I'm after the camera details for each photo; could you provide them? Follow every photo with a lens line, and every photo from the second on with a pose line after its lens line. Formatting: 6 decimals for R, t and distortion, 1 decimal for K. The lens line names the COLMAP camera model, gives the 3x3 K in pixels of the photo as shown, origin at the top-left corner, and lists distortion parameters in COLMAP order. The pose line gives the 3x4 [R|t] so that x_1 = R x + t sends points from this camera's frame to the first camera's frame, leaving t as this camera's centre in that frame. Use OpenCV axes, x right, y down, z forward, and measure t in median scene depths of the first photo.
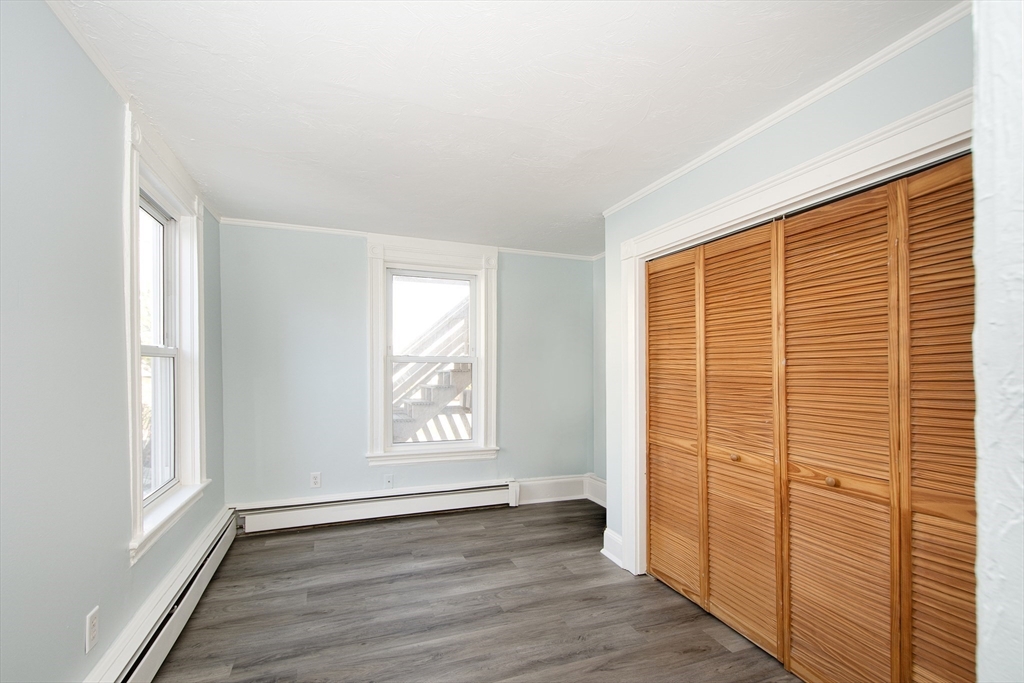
lens RADIAL K [[460.2, 0, 513.4], [0, 460.2, 372.2], [0, 0, 1]] dist [0.015714, -0.000374]
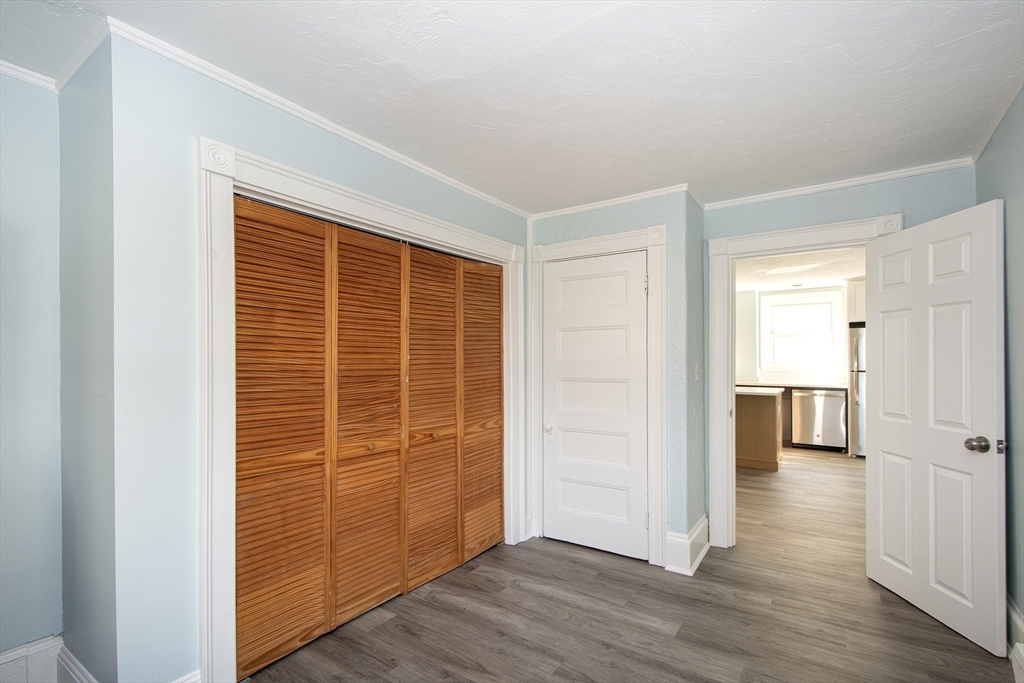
lens RADIAL K [[460.2, 0, 513.4], [0, 460.2, 372.2], [0, 0, 1]] dist [0.015714, -0.000374]
pose [[-0.566156, -0.028388, 0.823809, -0.575882], [0.005365, 0.999259, 0.038121, -0.024180], [-0.824280, 0.026002, -0.565584, 1.344780]]
